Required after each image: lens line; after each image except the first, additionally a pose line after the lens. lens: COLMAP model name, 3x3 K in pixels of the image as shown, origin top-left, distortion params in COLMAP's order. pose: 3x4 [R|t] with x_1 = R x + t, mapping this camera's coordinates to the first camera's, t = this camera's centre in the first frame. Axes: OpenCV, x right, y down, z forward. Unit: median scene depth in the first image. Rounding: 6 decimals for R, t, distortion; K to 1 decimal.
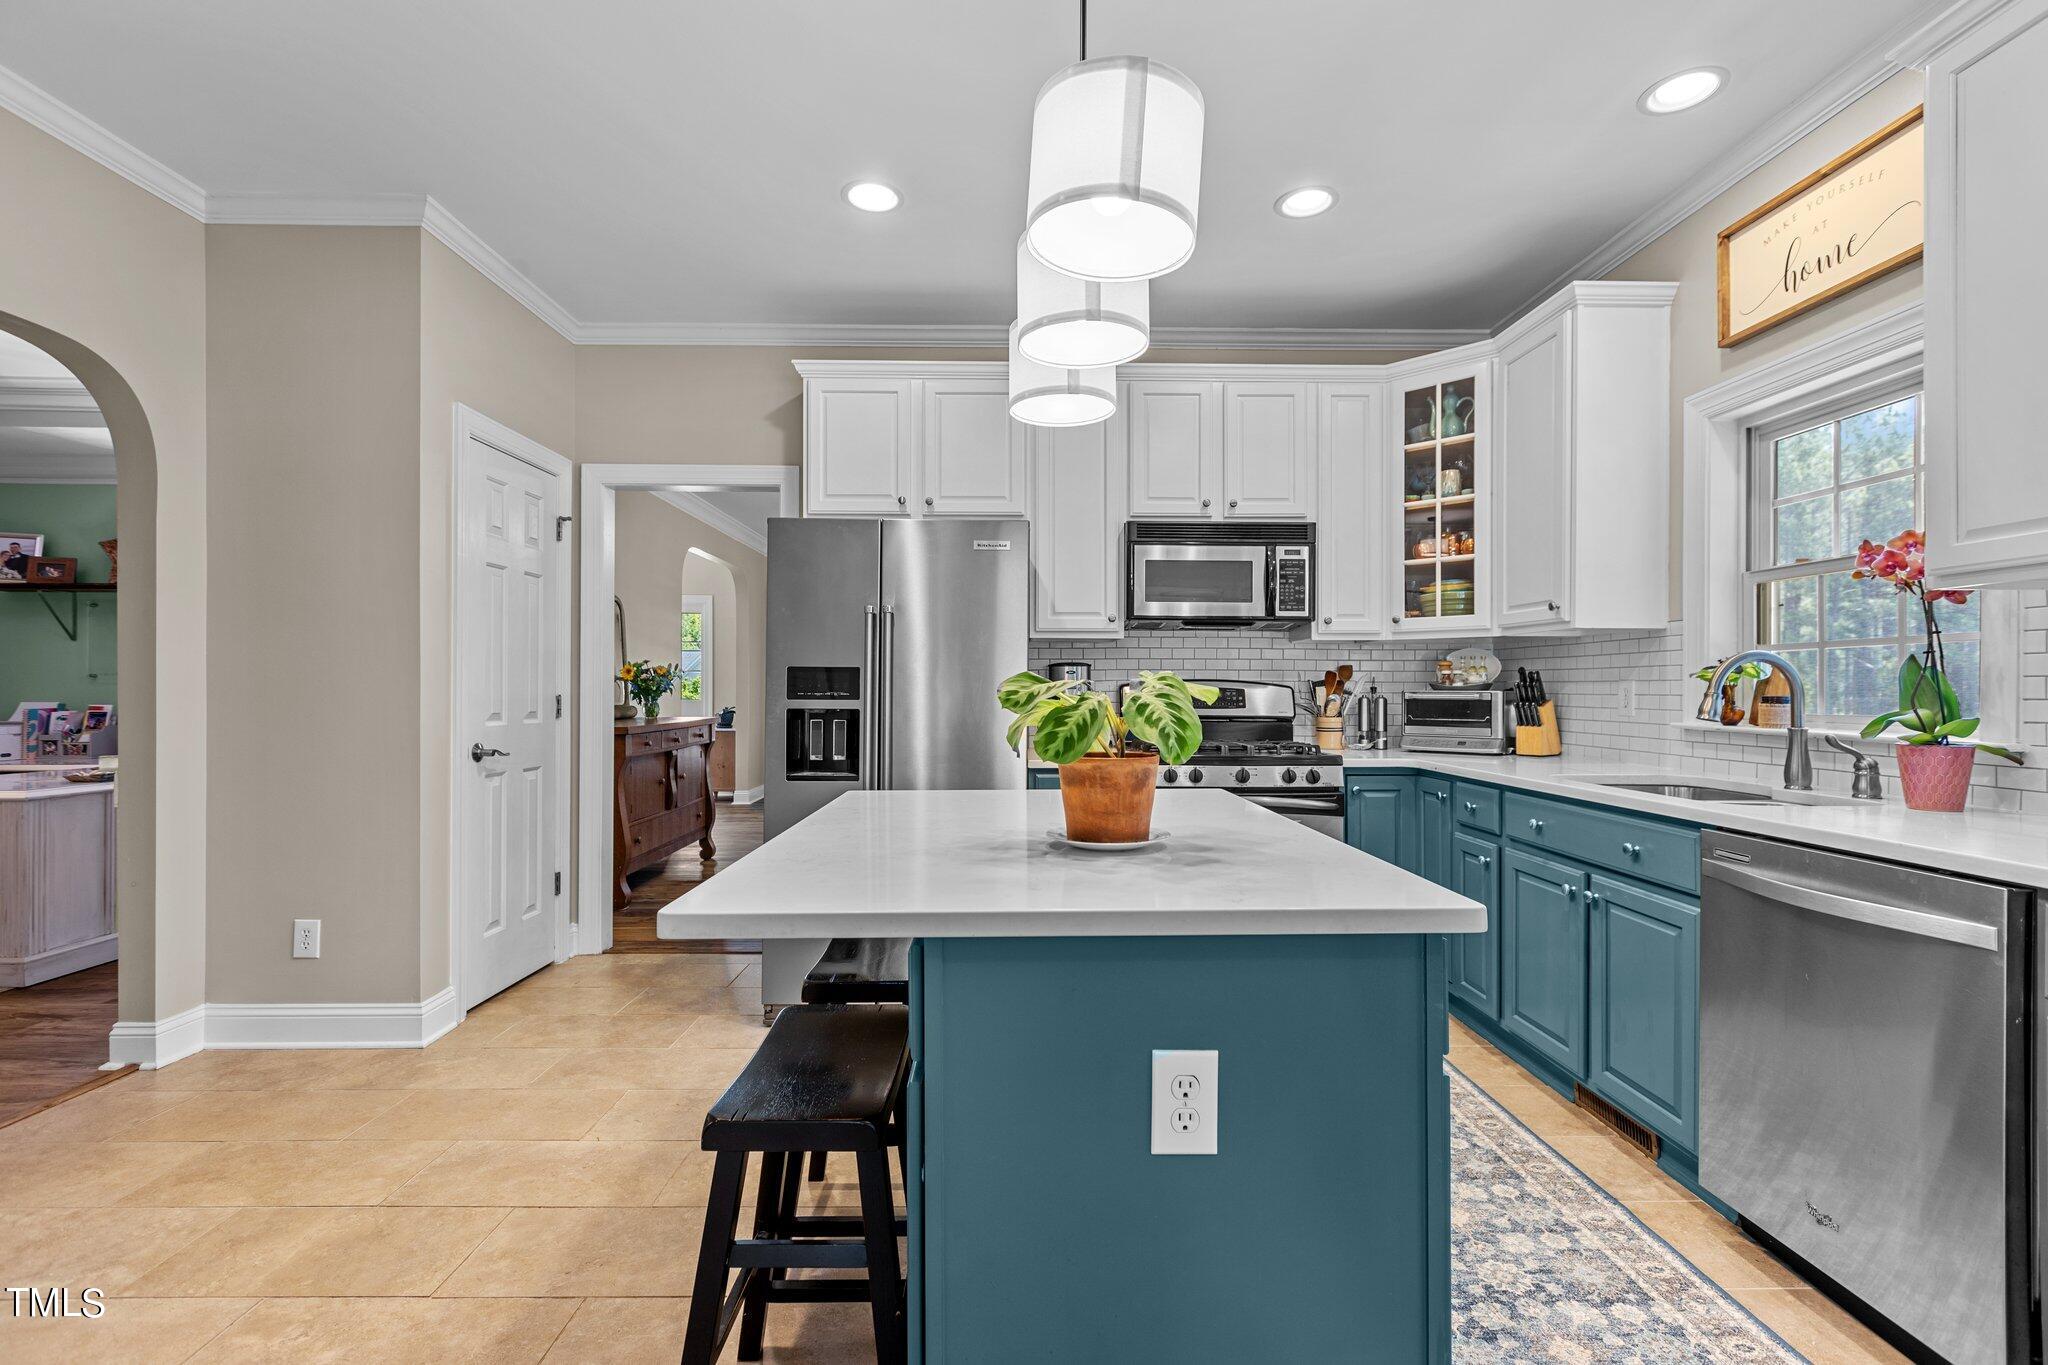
lens RADIAL K [[913.0, 0, 1025.3], [0, 913.0, 684.1], [0, 0, 1]] dist [0.003383, -0.000507]
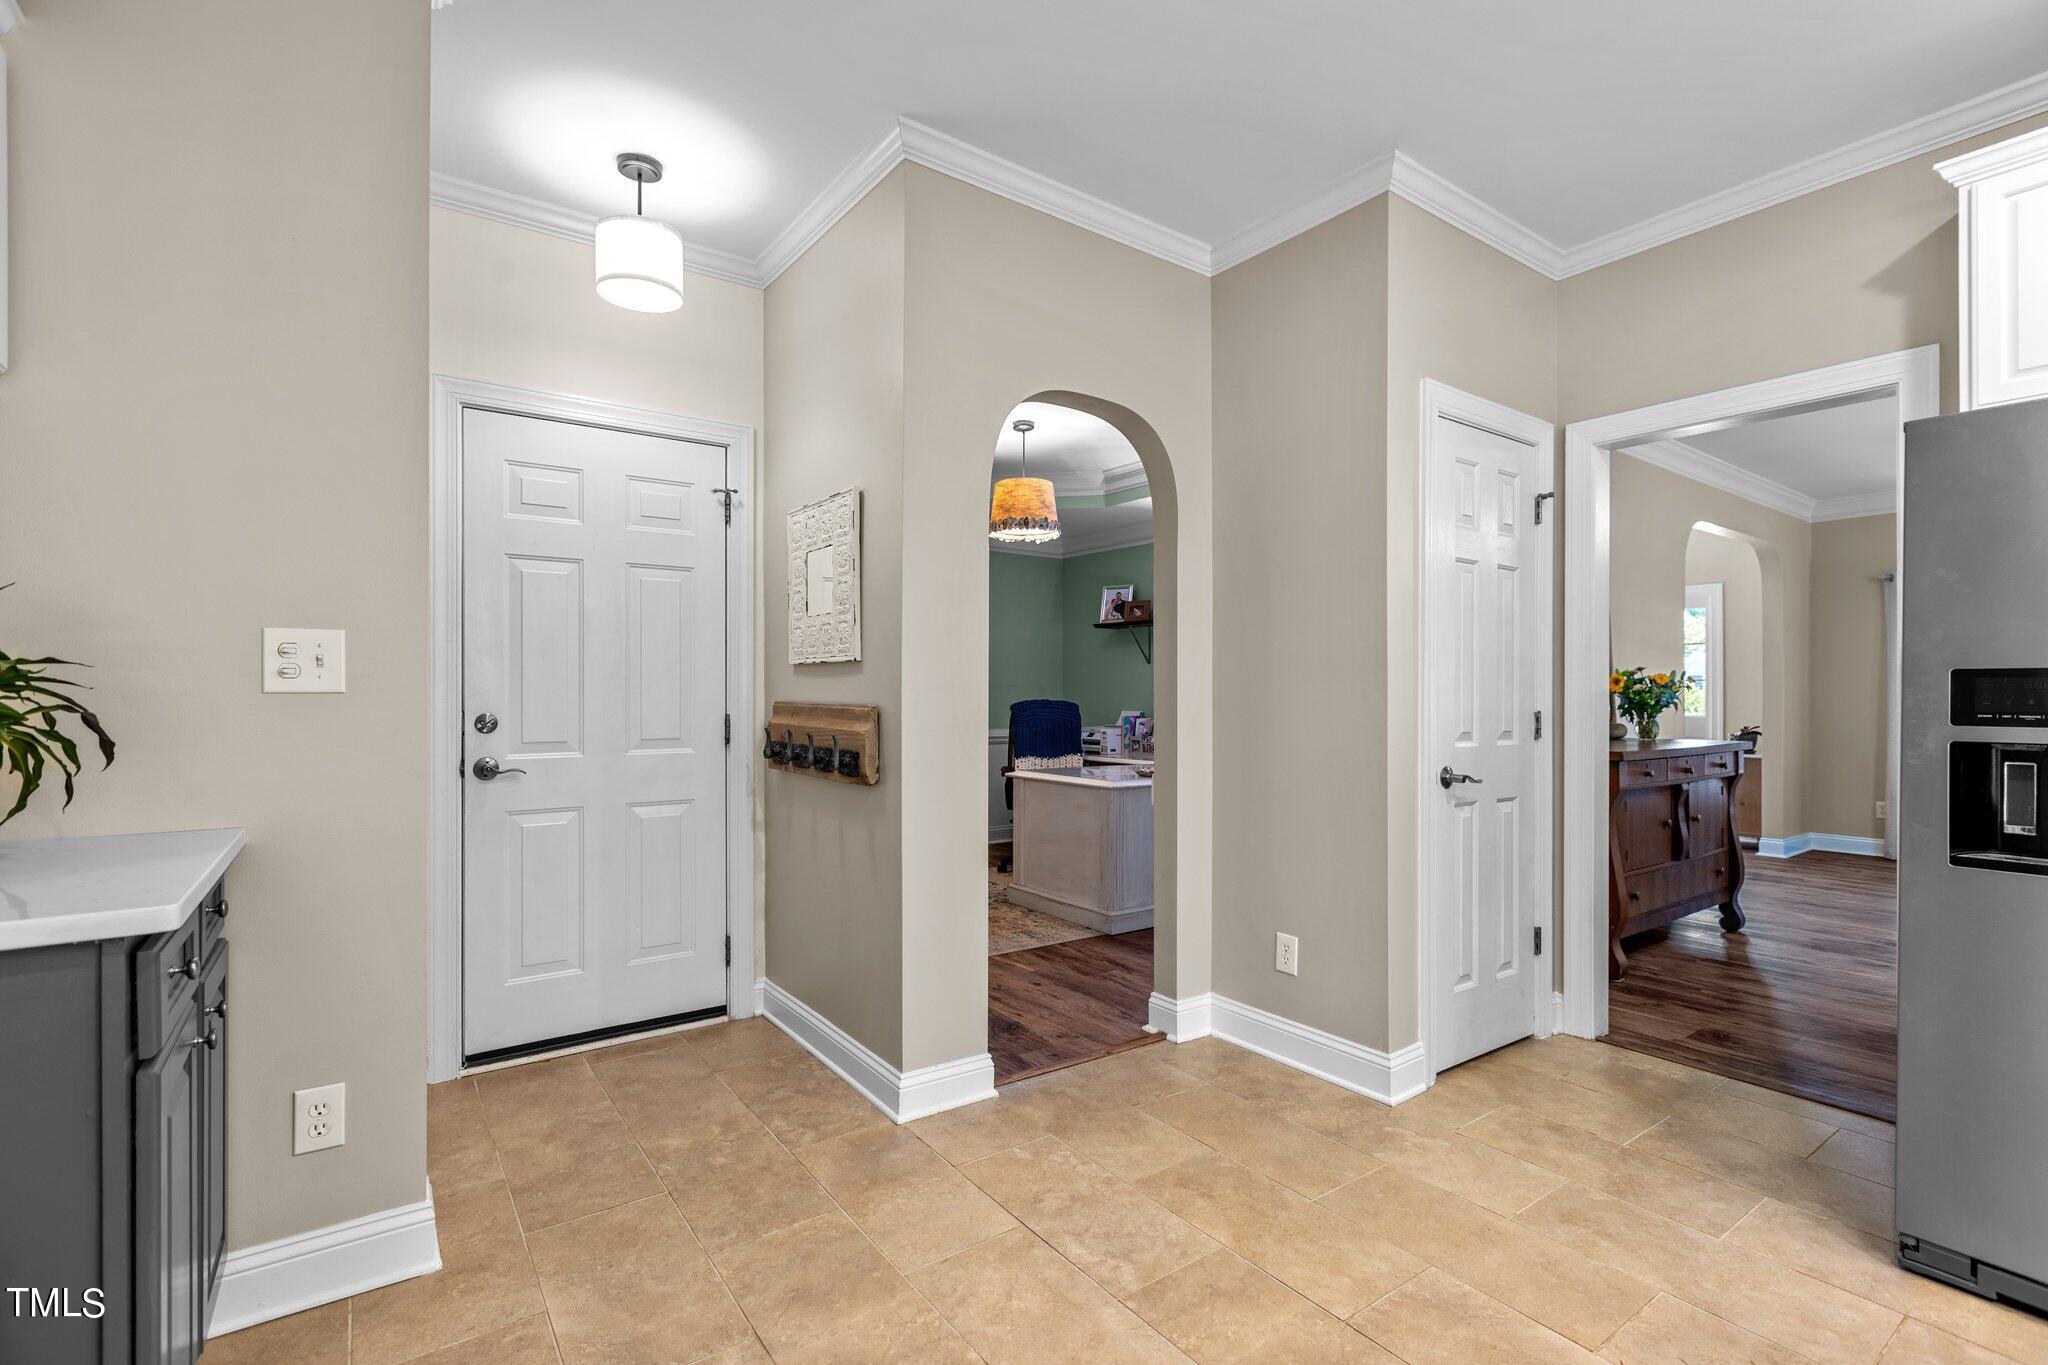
lens RADIAL K [[921.6, 0, 1026.6], [0, 921.6, 696.6], [0, 0, 1]] dist [0.004472, 0.000296]
pose [[0.575158, -0.000808, -0.818042, -0.112513], [0.001678, 0.999999, 0.000192, -0.002702], [0.818041, -0.001483, 0.575159, 0.170638]]
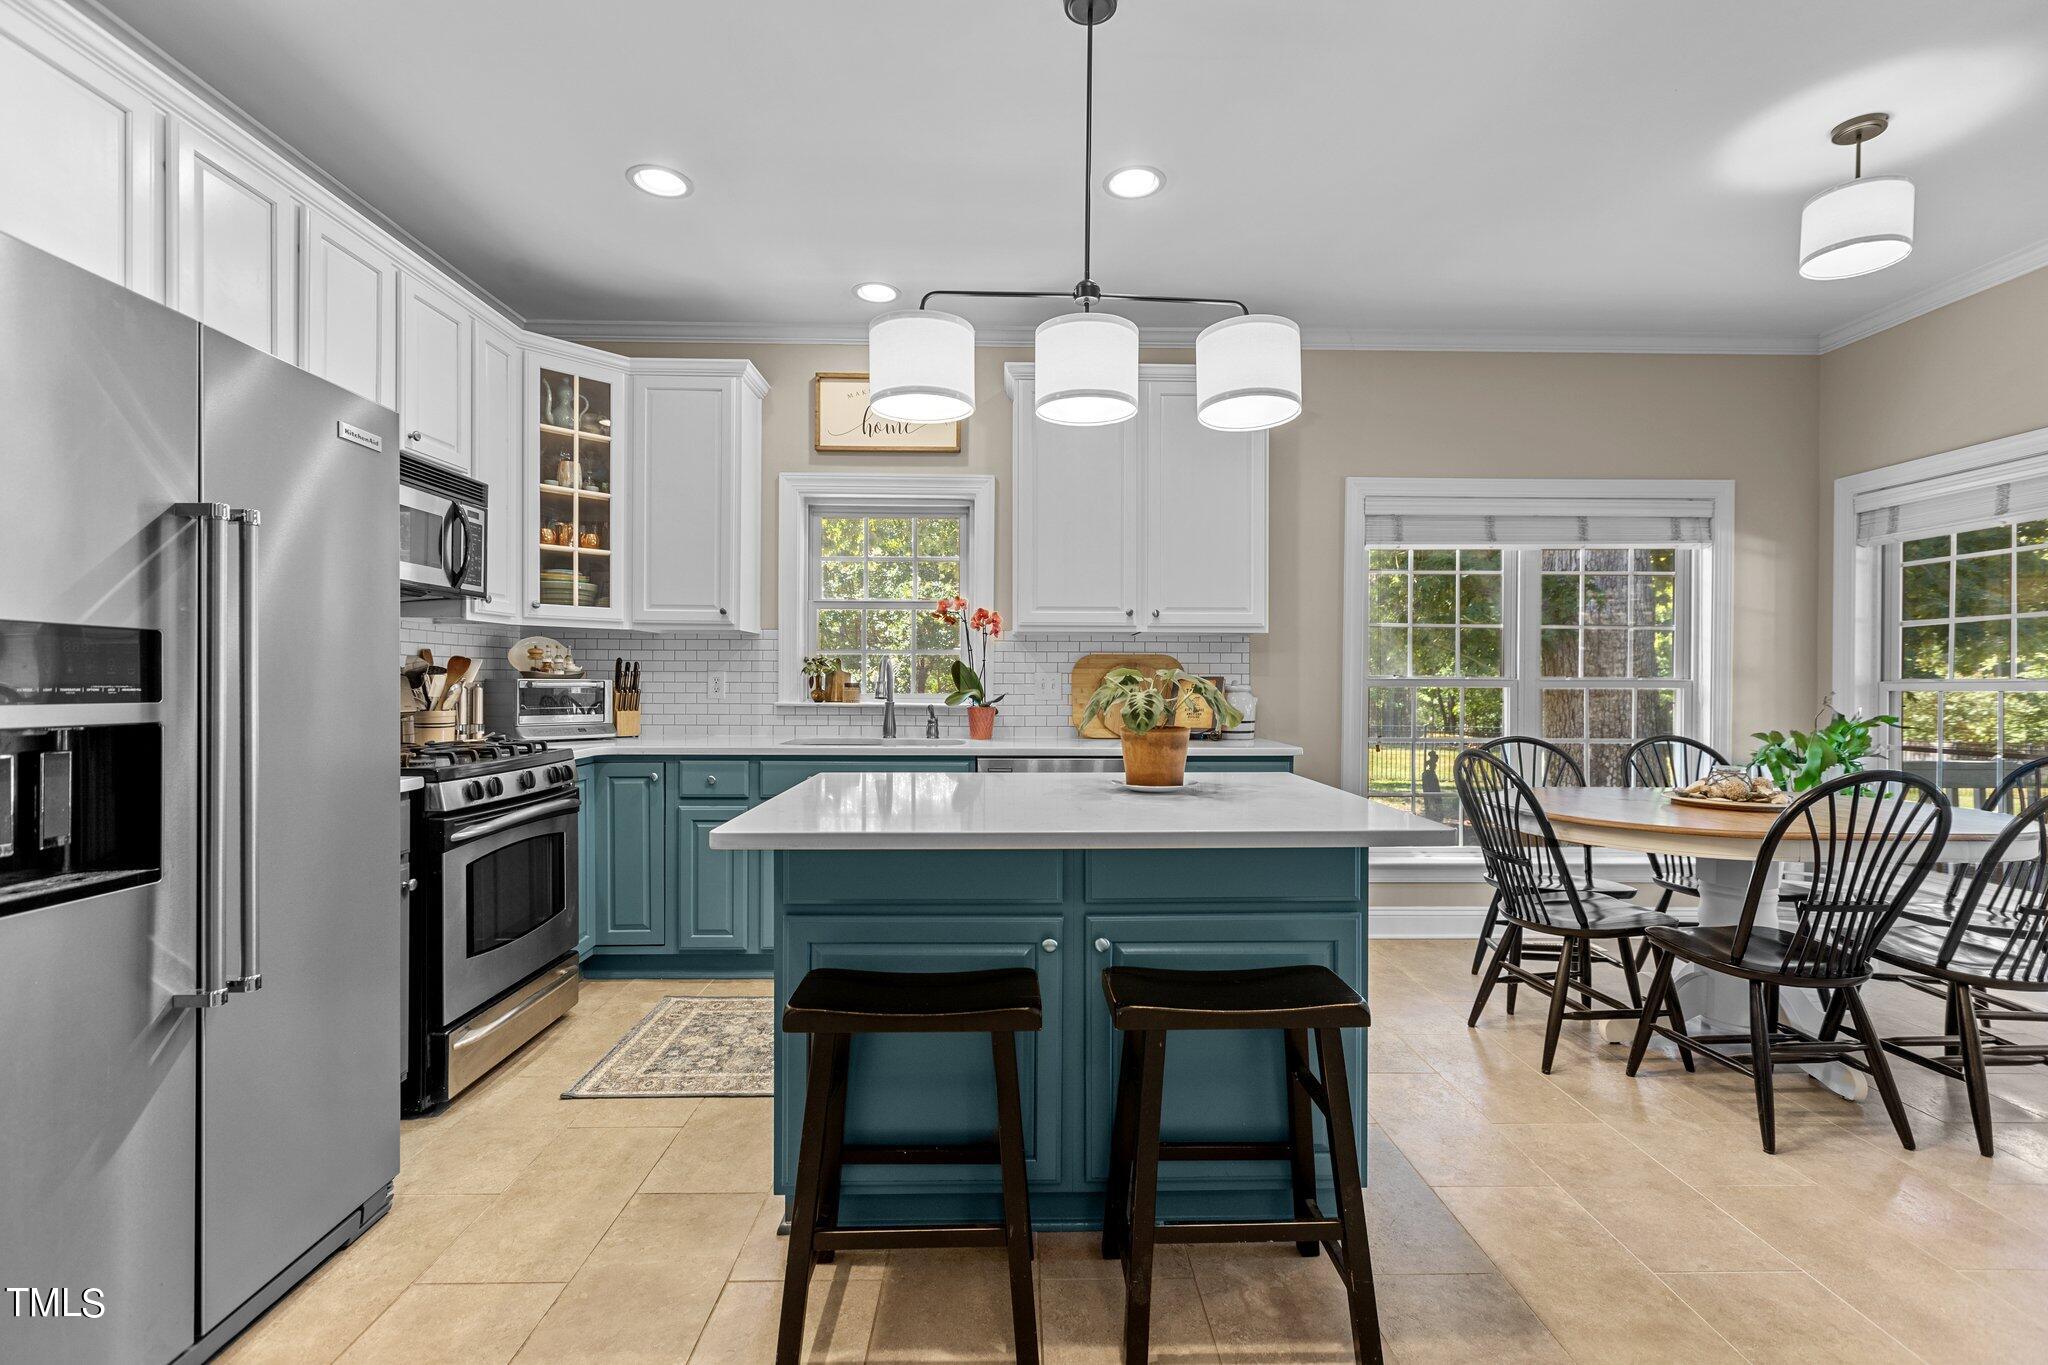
lens RADIAL K [[926.4, 0, 1027.7], [0, 926.4, 678.1], [0, 0, 1]] dist [0.019889, -0.000076]
pose [[-0.012011, -0.001577, 0.999927, -0.635195], [-0.009380, 0.999955, 0.001465, -0.000194], [-0.999884, -0.009362, -0.012025, 0.556066]]
